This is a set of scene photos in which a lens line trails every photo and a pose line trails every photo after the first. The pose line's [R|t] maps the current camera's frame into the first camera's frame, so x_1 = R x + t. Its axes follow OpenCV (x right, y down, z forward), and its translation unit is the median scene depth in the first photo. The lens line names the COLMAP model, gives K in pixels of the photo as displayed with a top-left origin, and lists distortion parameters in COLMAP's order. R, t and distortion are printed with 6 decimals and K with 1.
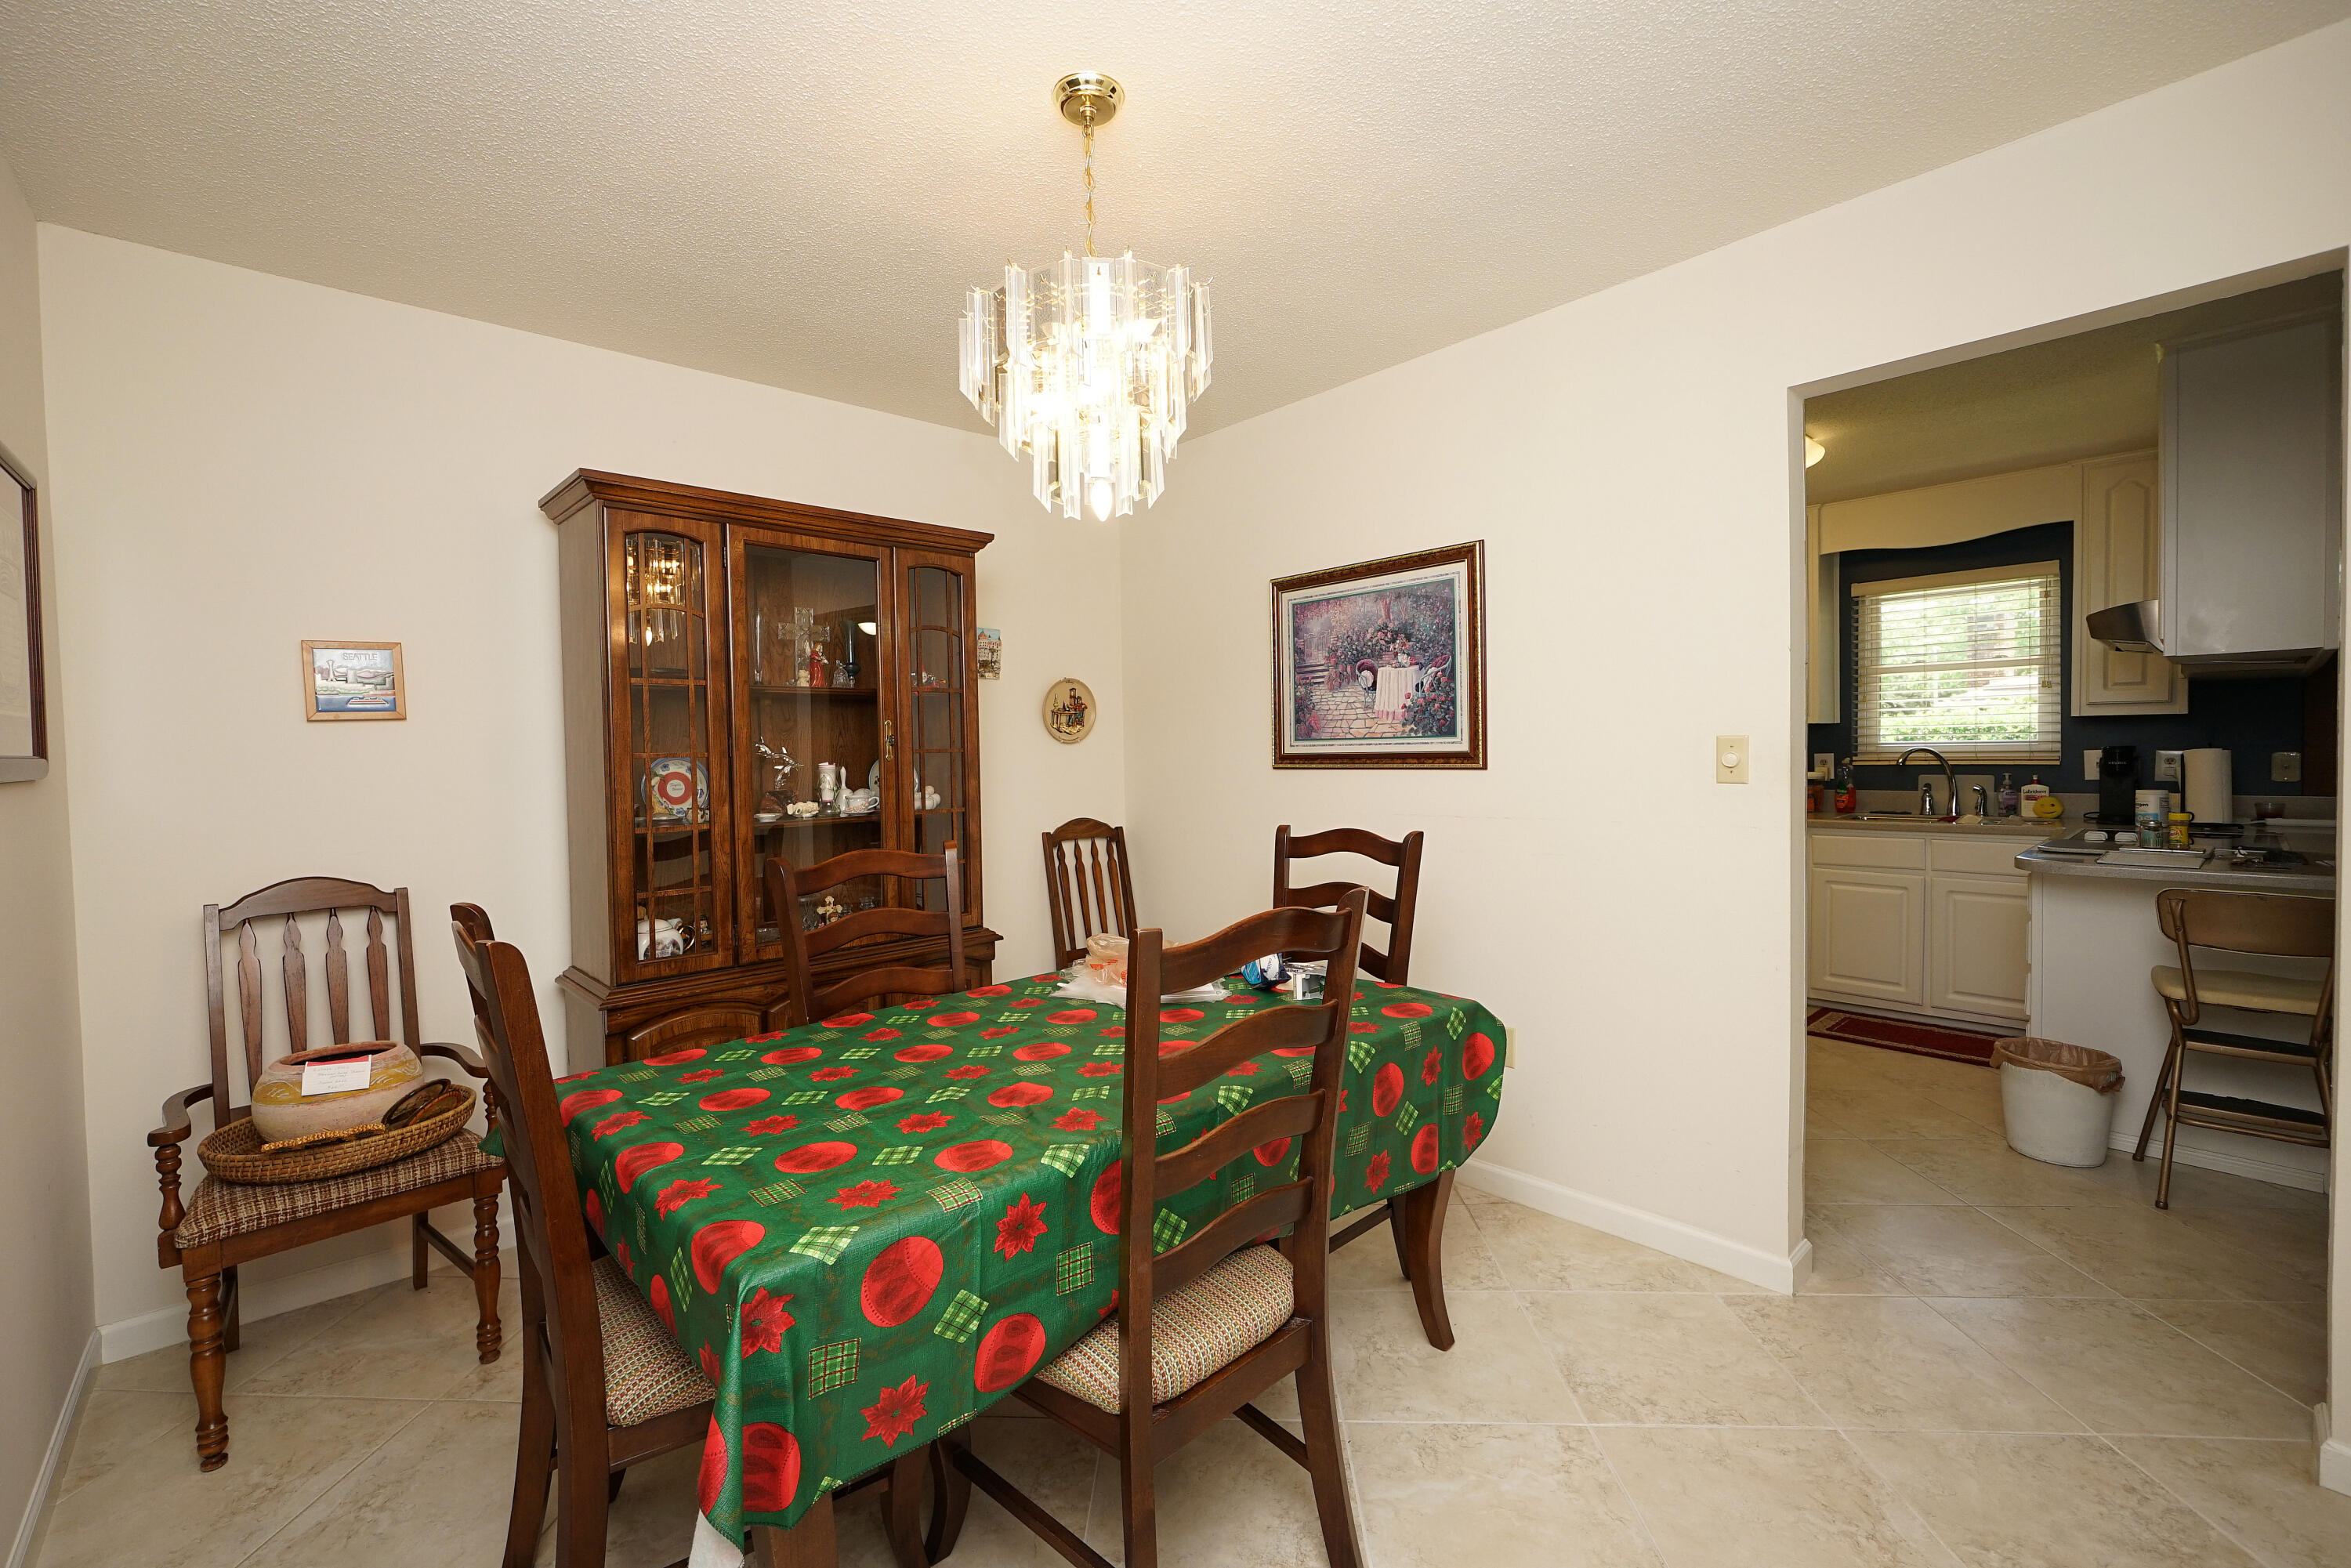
lens RADIAL K [[982.6, 0, 1161.7], [0, 982.6, 787.4], [0, 0, 1]] dist [-0.015251, 0.004501]
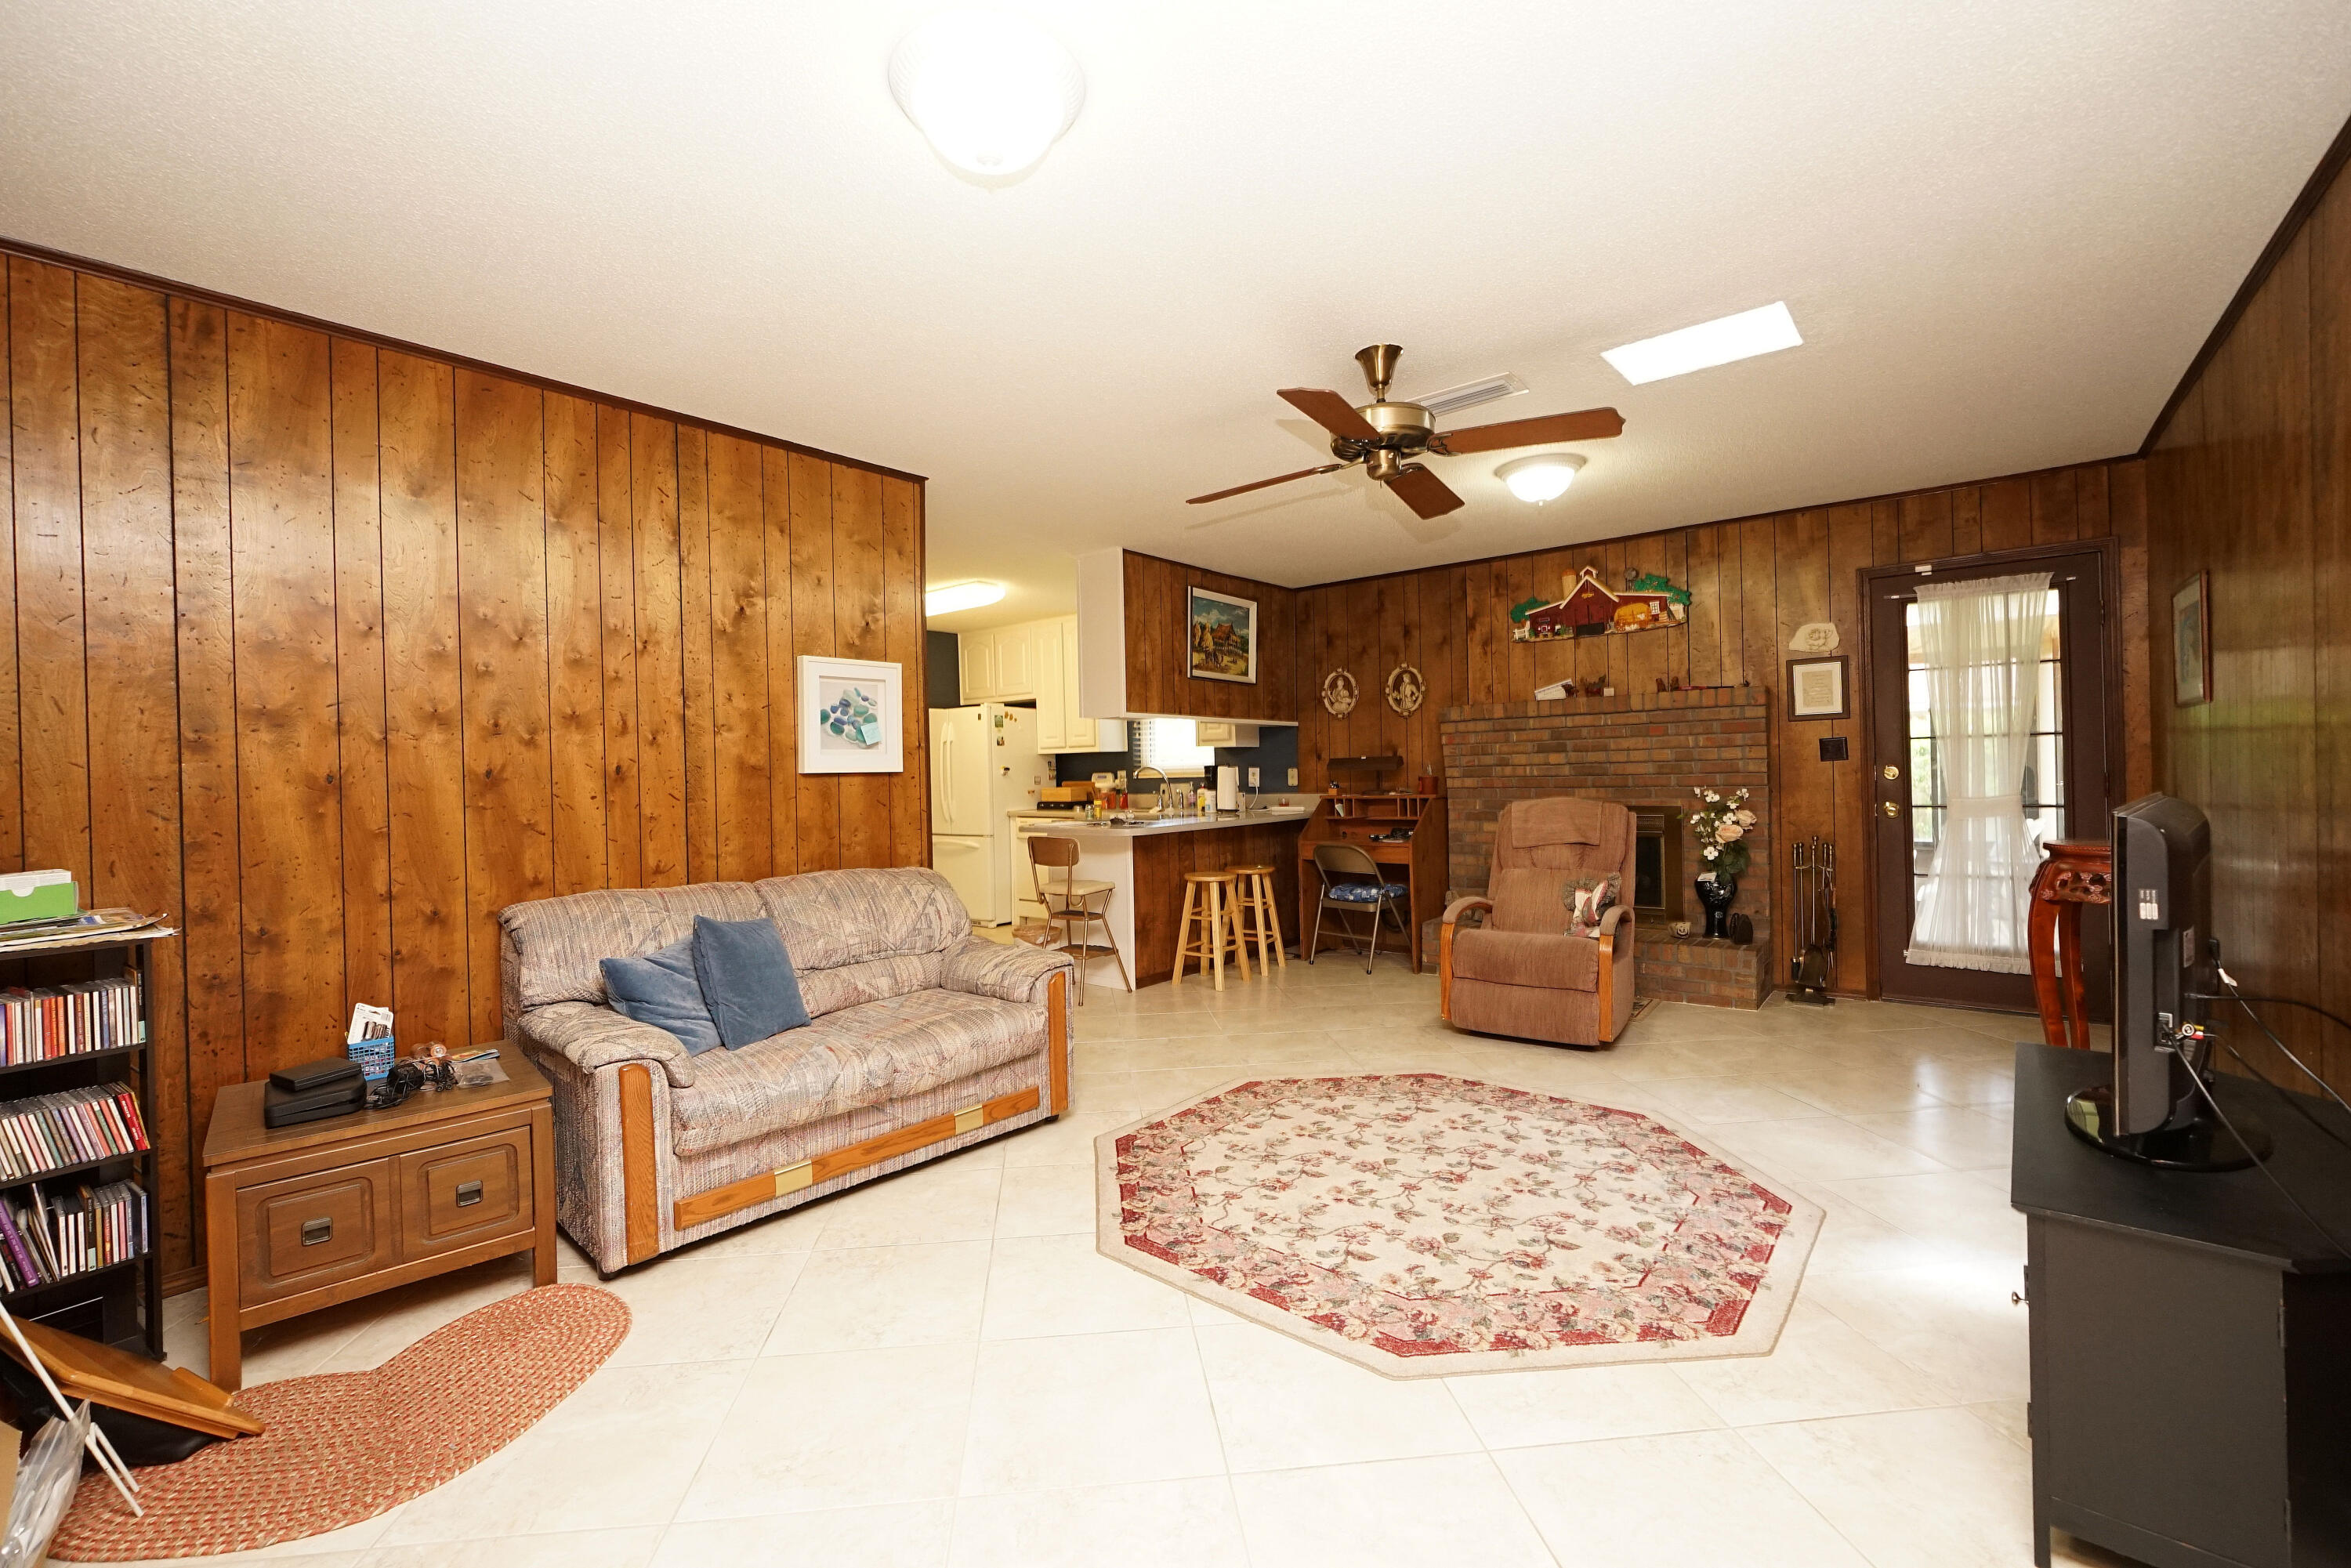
lens RADIAL K [[982.6, 0, 1152.1], [0, 982.6, 779.4], [0, 0, 1]] dist [-0.015251, 0.004501]
pose [[0.988960, -0.007755, 0.147982, 0.569720], [0.012249, 0.999490, -0.029482, 0.027970], [-0.147678, 0.030969, 0.988550, -0.608616]]
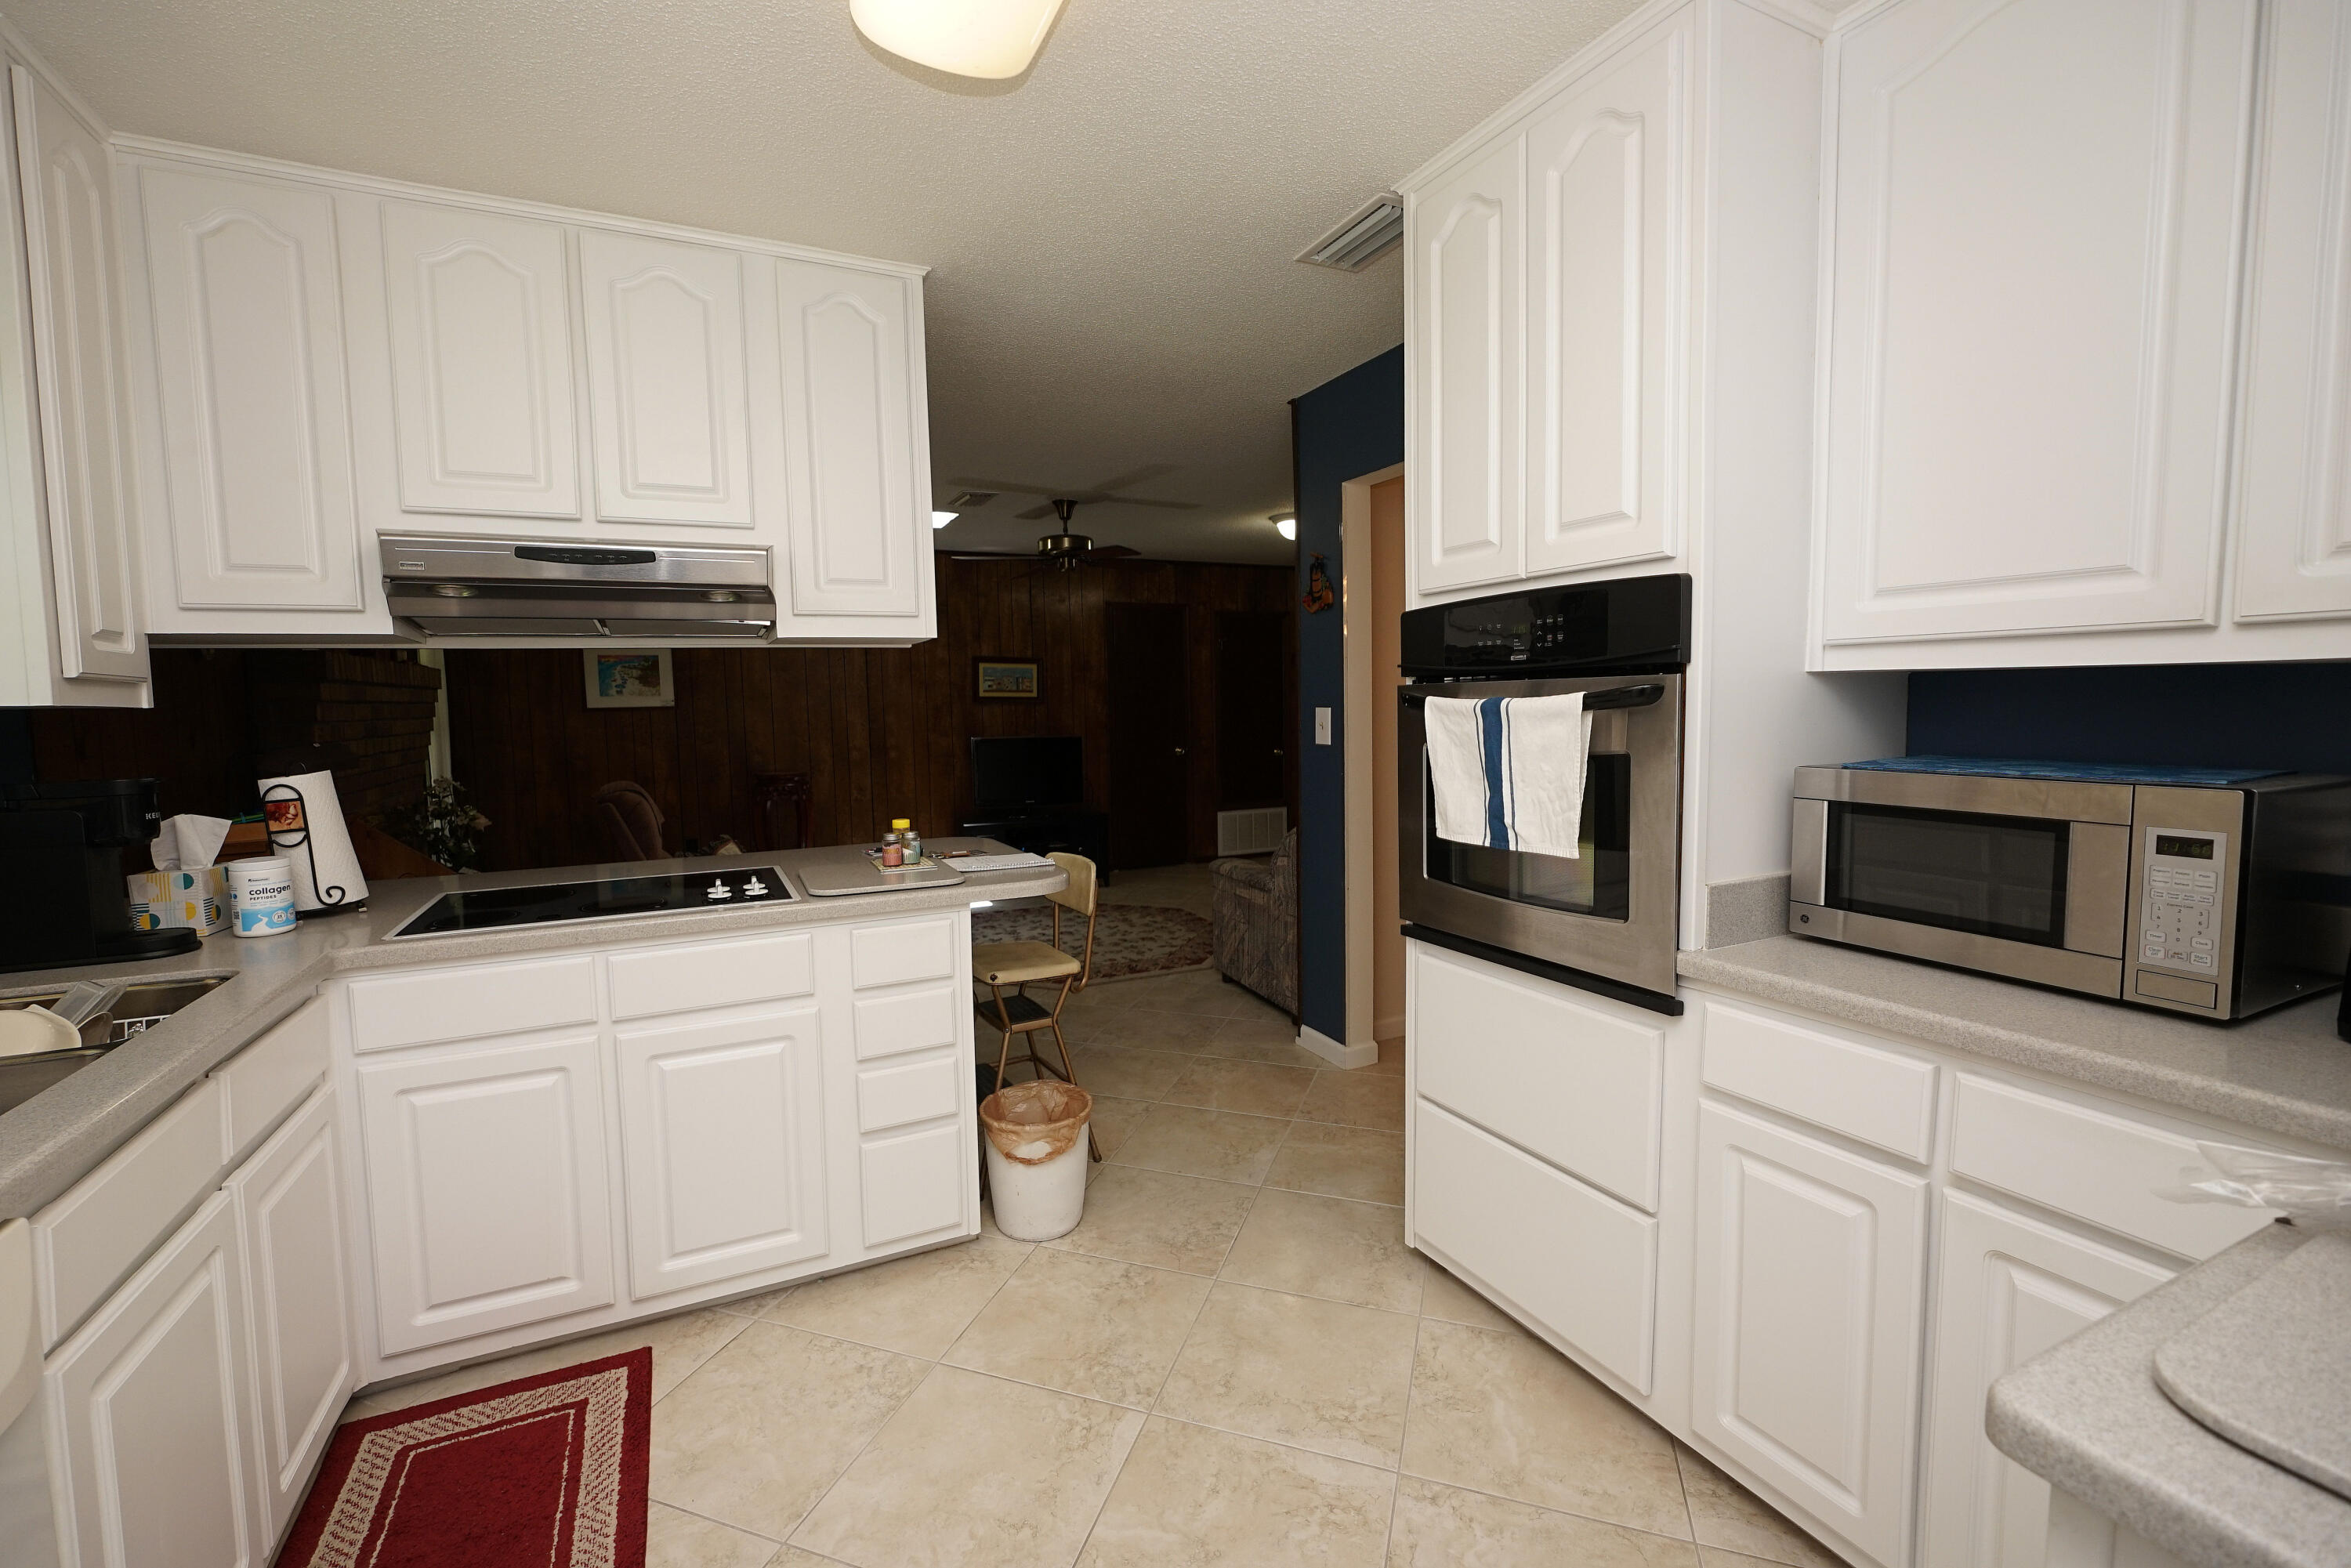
lens RADIAL K [[982.6, 0, 1142.4], [0, 982.6, 772.6], [0, 0, 1]] dist [-0.015251, 0.004501]
pose [[-0.956447, 0.014306, 0.291555, 0.383968], [0.045426, 0.993925, 0.100252, -0.061410], [-0.288349, 0.109130, -0.951286, 1.160084]]
